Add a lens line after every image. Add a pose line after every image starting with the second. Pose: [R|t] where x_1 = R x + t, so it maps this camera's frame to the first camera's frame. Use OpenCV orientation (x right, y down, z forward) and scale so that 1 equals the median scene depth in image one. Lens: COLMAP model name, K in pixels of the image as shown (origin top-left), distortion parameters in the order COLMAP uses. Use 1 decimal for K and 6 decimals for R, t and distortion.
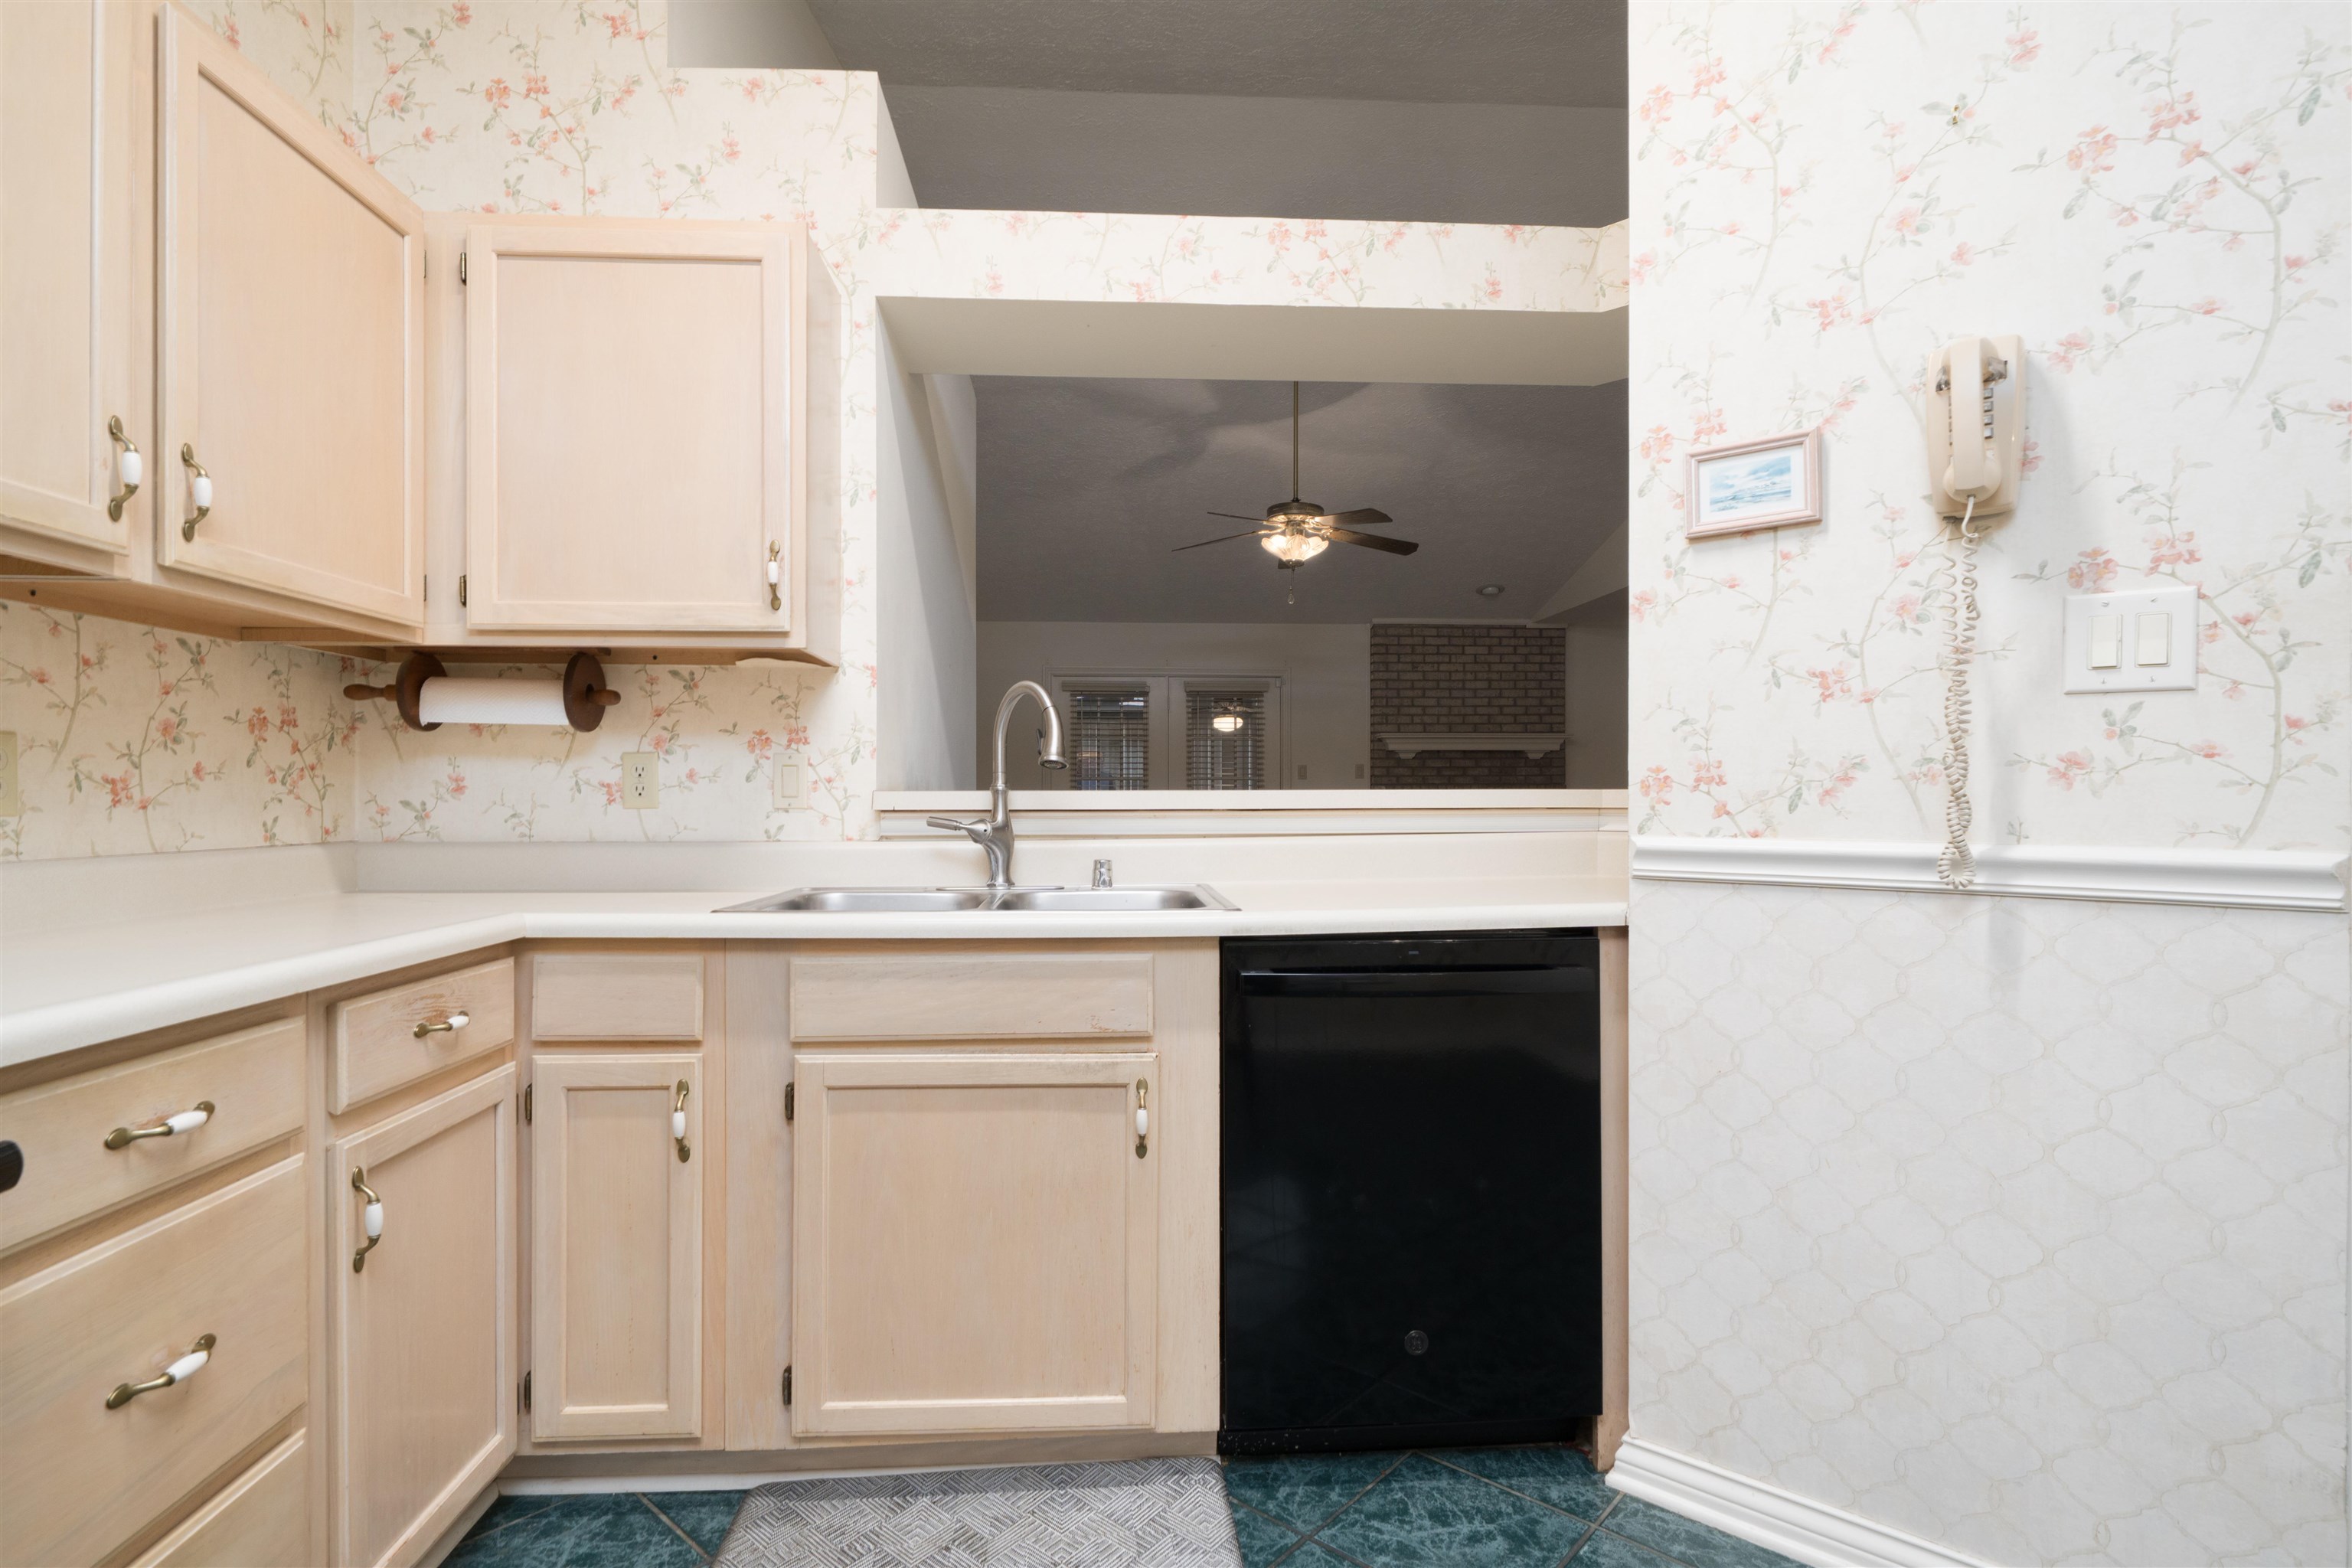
lens RADIAL K [[1156.4, 0, 1166.1], [0, 1156.4, 793.7], [0, 0, 1]] dist [0.000678, 0.000123]
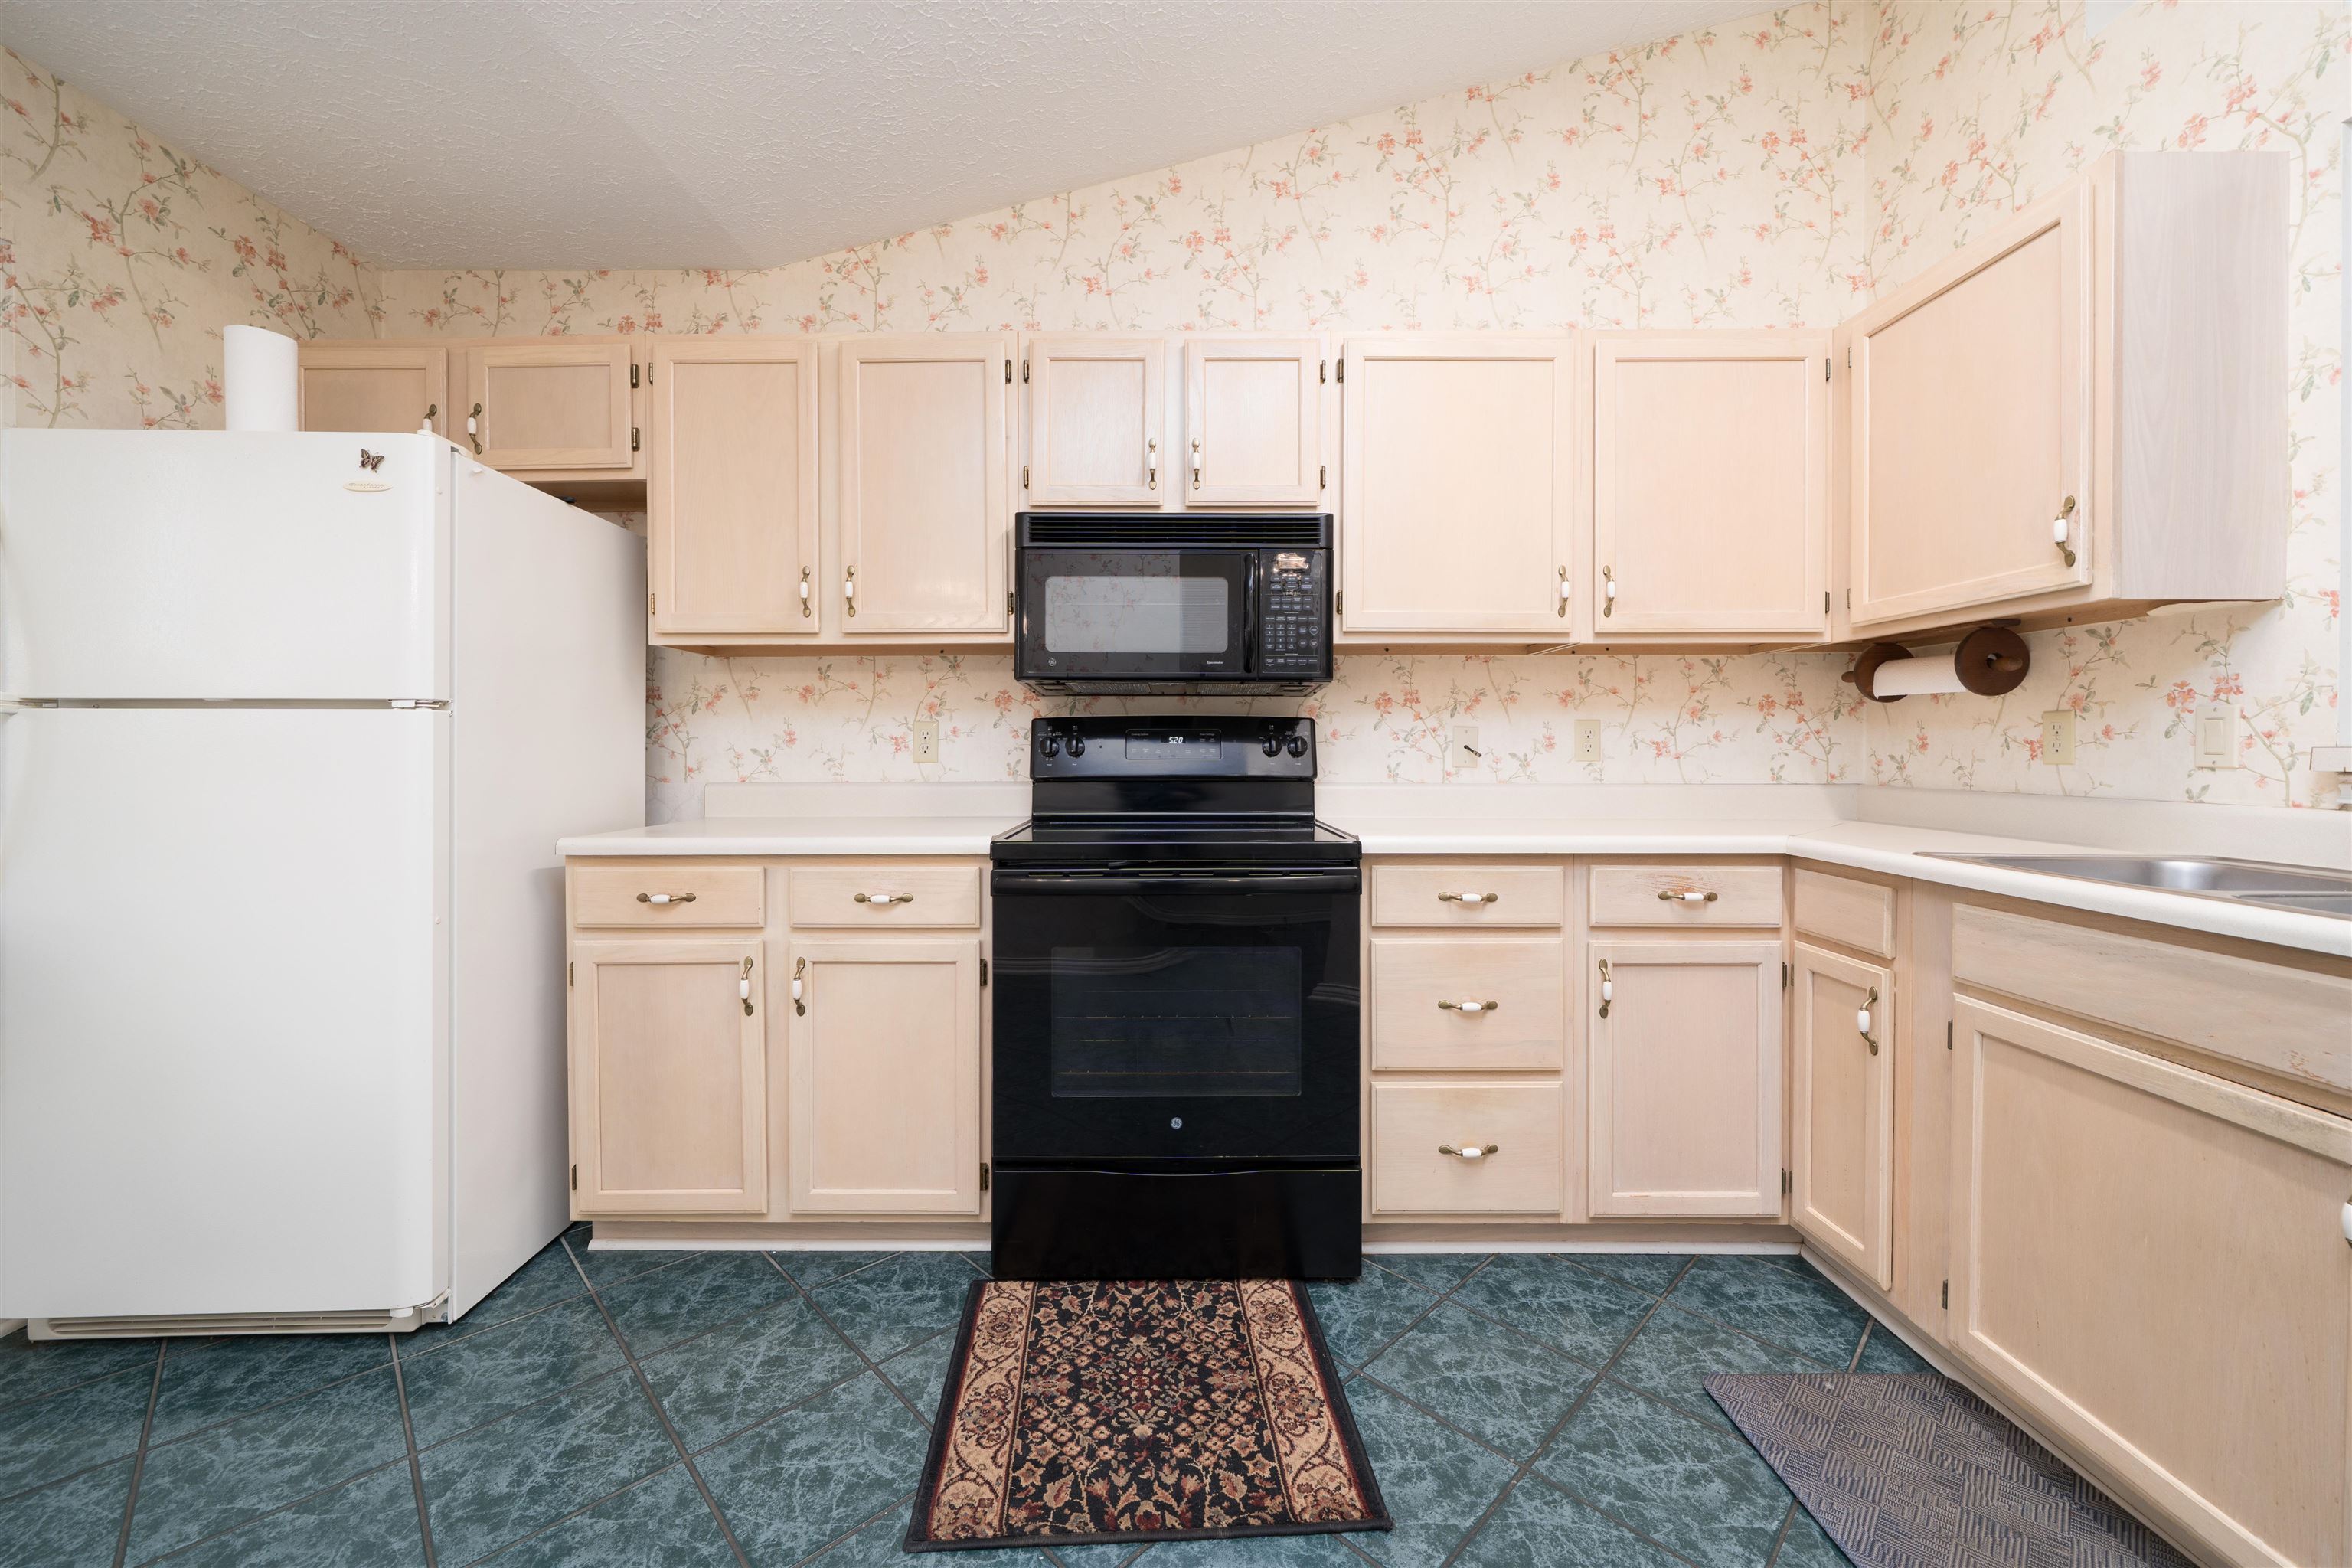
lens RADIAL K [[912.2, 0, 1171.7], [0, 912.2, 754.8], [0, 0, 1]] dist [-0.001696, -0.000403]
pose [[-0.069176, 0.007068, -0.997579, 0.578329], [0.001917, 0.999974, 0.006952, -0.003906], [0.997603, -0.001431, -0.069187, 0.329285]]
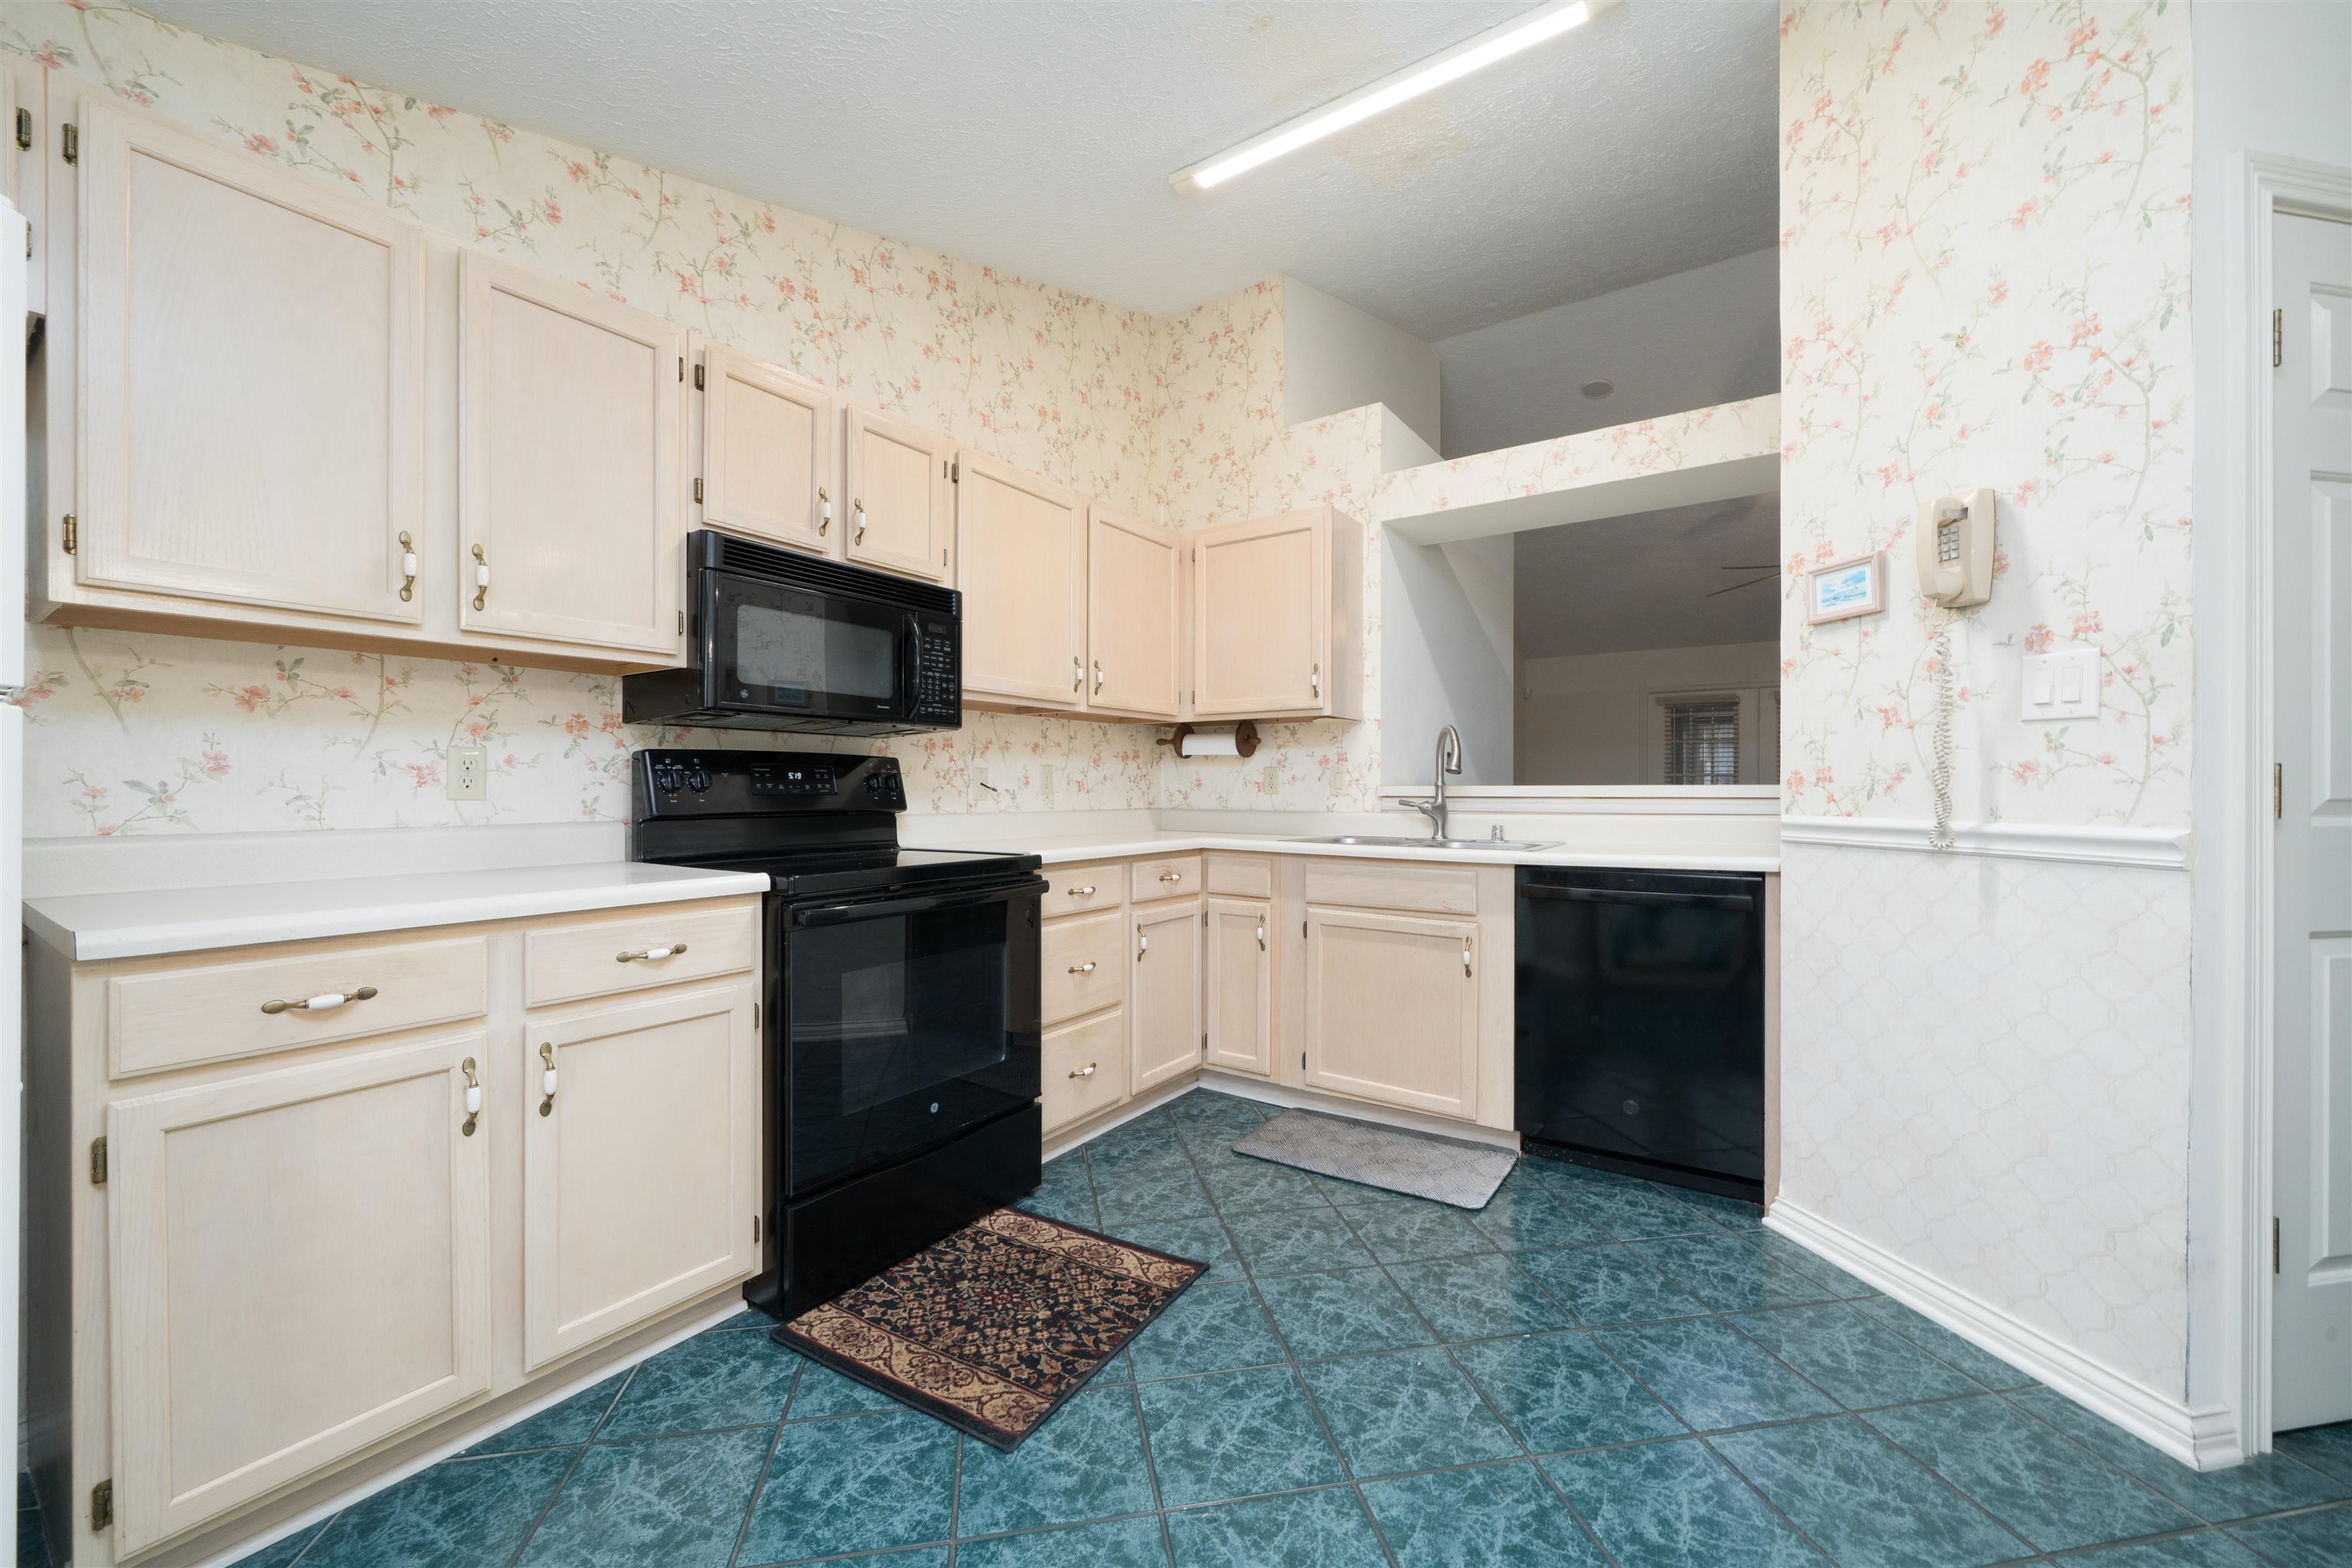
lens RADIAL K [[917.9, 0, 1176.0], [0, 917.9, 784.0], [0, 0, 1]] dist [-0.000786, -0.000157]
pose [[0.791082, -0.000576, -0.611709, 0.536392], [-0.001496, 0.999995, -0.002877, -0.000570], [0.611708, 0.003191, 0.791077, -0.511420]]
